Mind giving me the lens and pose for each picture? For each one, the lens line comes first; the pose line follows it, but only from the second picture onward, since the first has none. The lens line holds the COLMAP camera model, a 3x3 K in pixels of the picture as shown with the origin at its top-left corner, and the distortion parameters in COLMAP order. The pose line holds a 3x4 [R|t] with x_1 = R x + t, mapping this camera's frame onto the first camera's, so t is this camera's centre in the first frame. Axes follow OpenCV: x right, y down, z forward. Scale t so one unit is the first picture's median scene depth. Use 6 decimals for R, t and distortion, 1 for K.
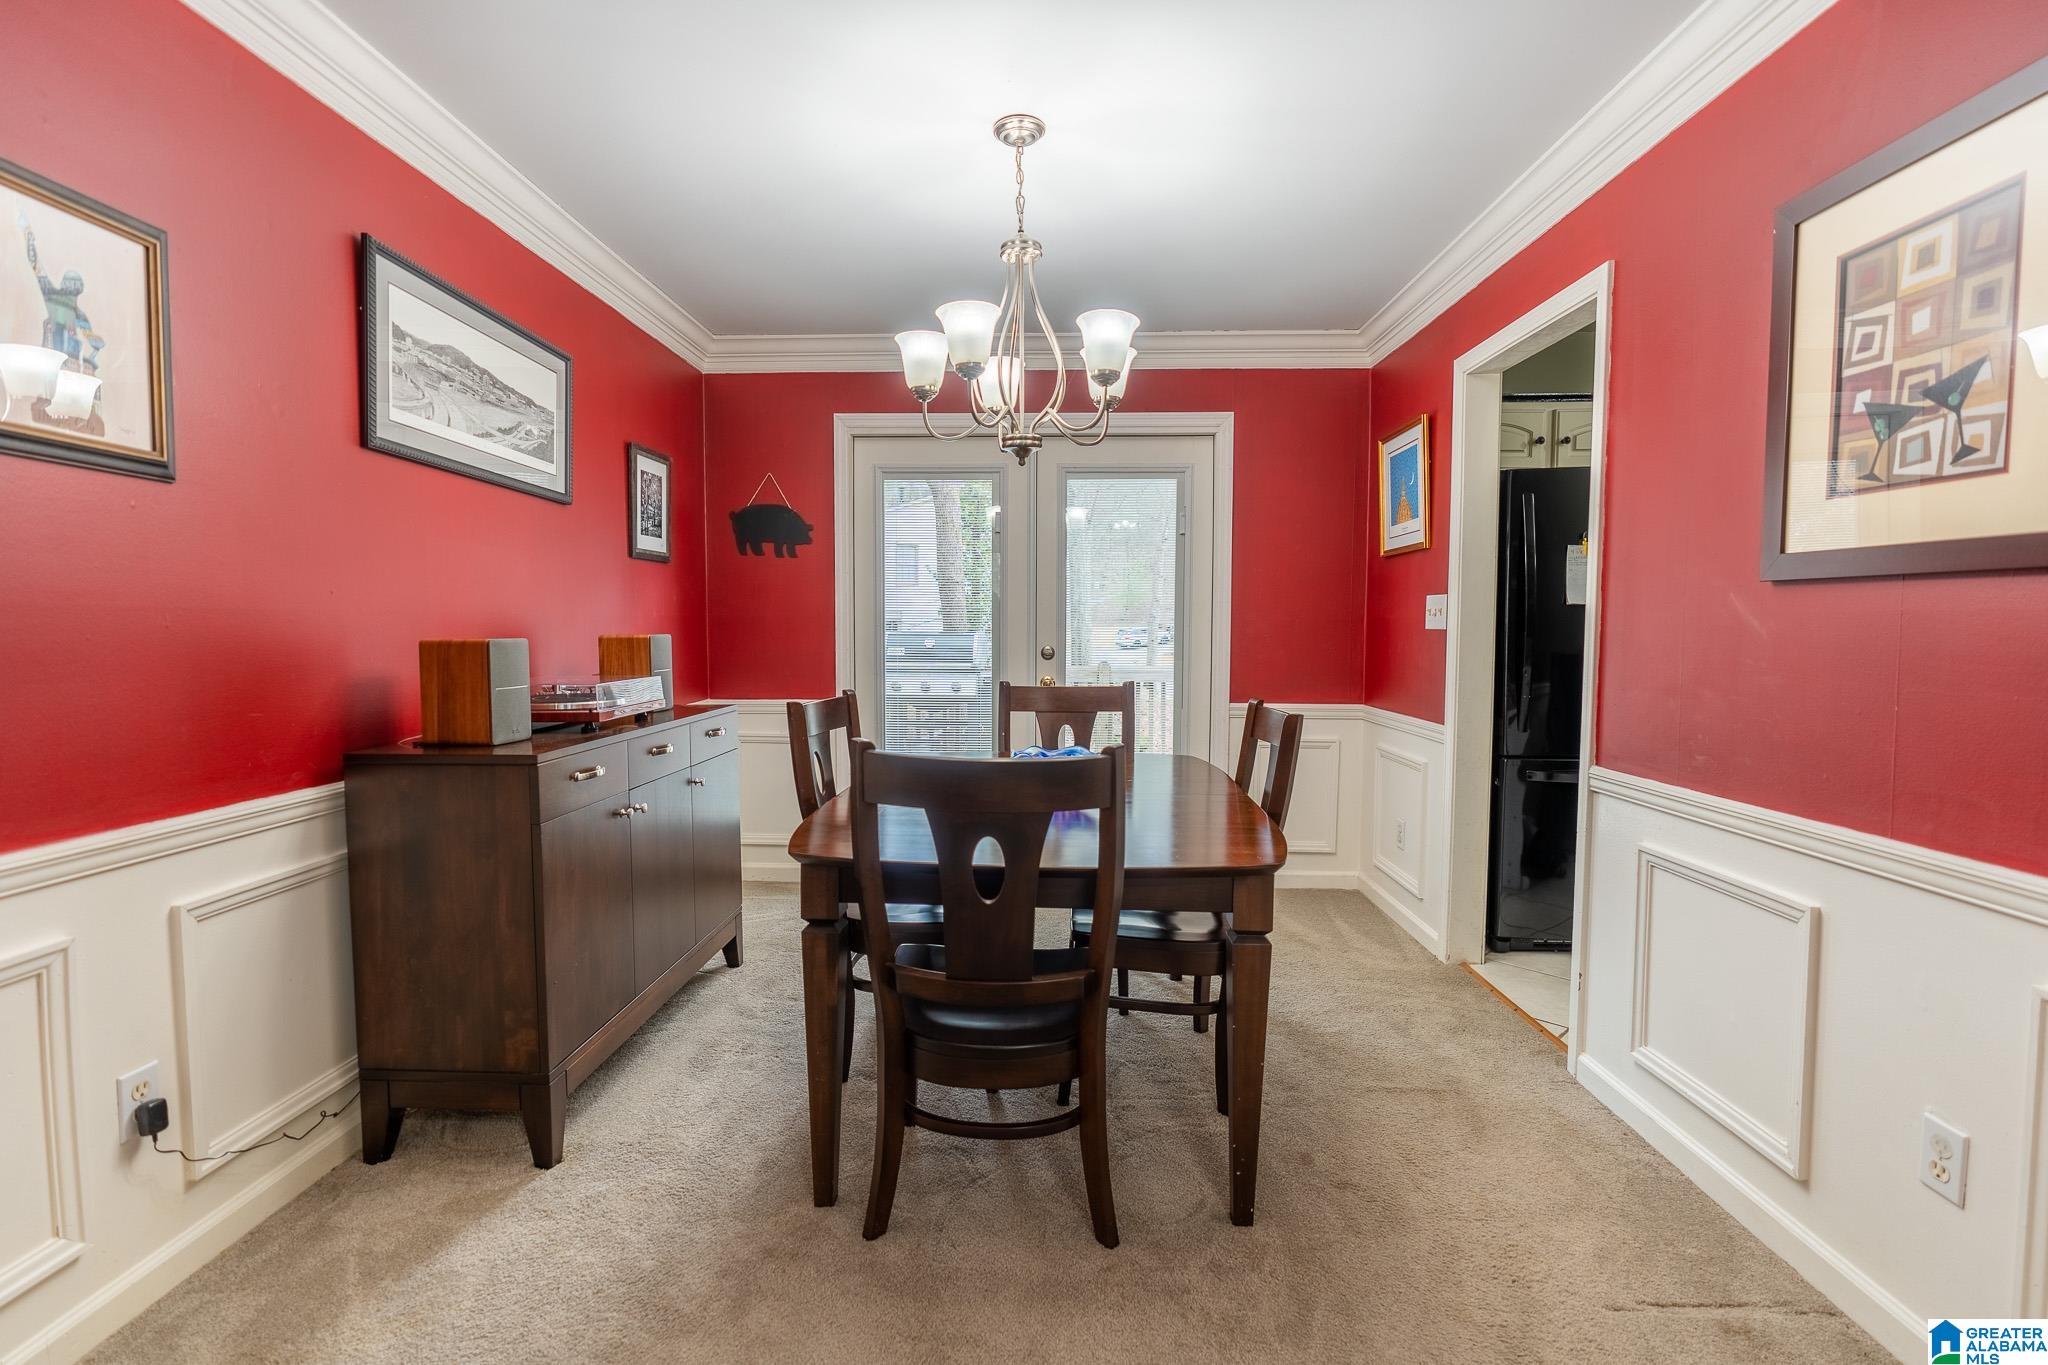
lens RADIAL K [[919.4, 0, 1027.2], [0, 919.4, 678.3], [0, 0, 1]] dist [-0.008013, 0.001658]
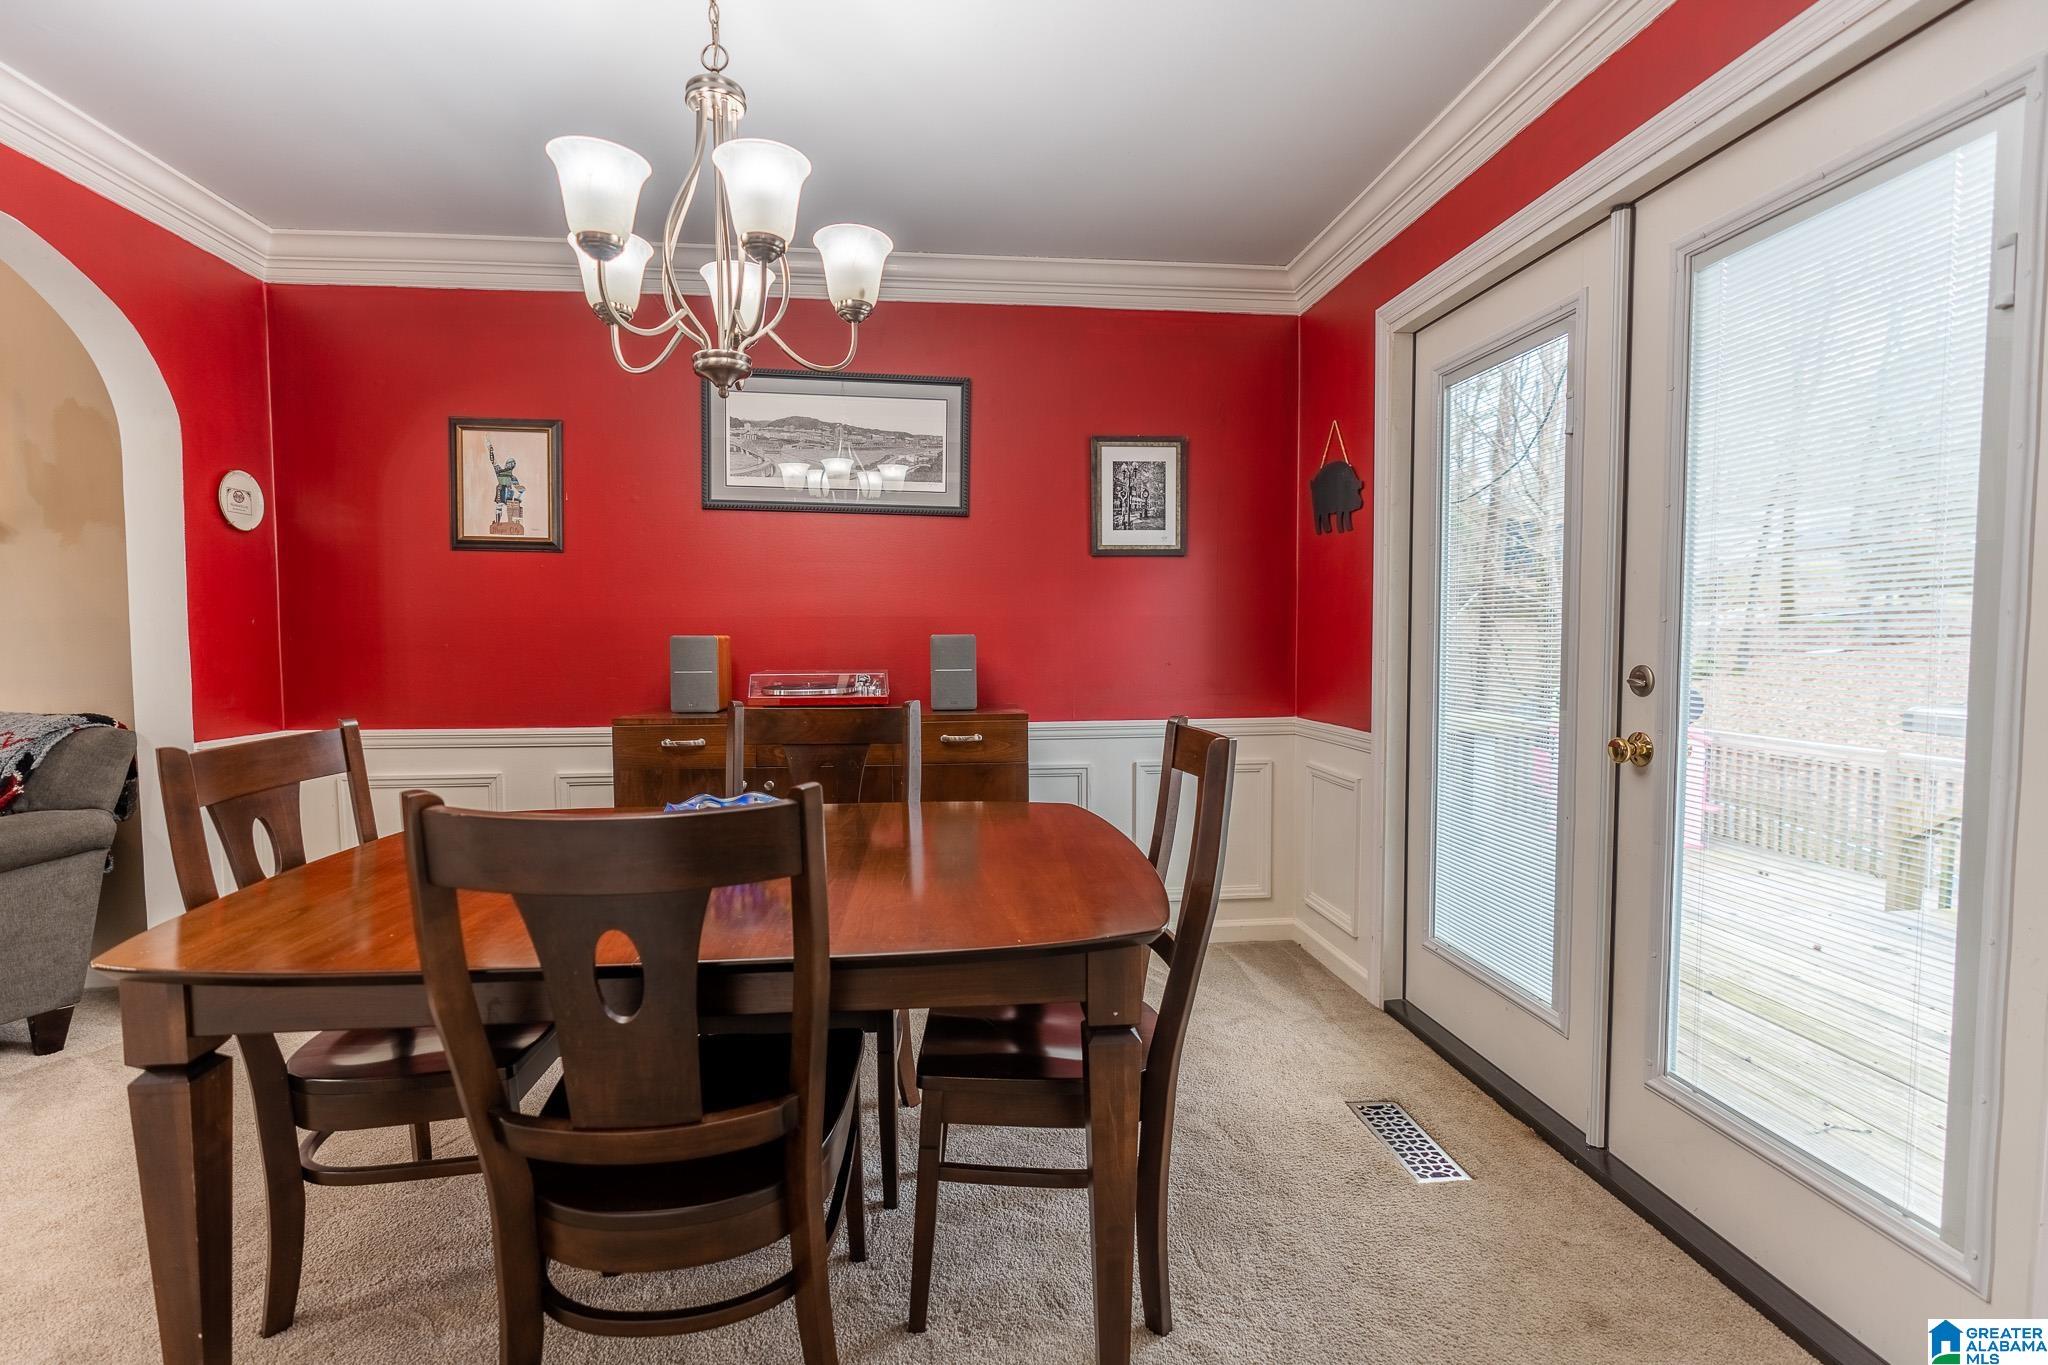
lens RADIAL K [[919.4, 0, 1016.4], [0, 919.4, 677.2], [0, 0, 1]] dist [-0.008013, 0.001658]
pose [[0.142851, 0.042445, -0.988834, 0.781785], [-0.053881, 0.997932, 0.035052, -0.051833], [0.988276, 0.048272, 0.144843, 1.194325]]
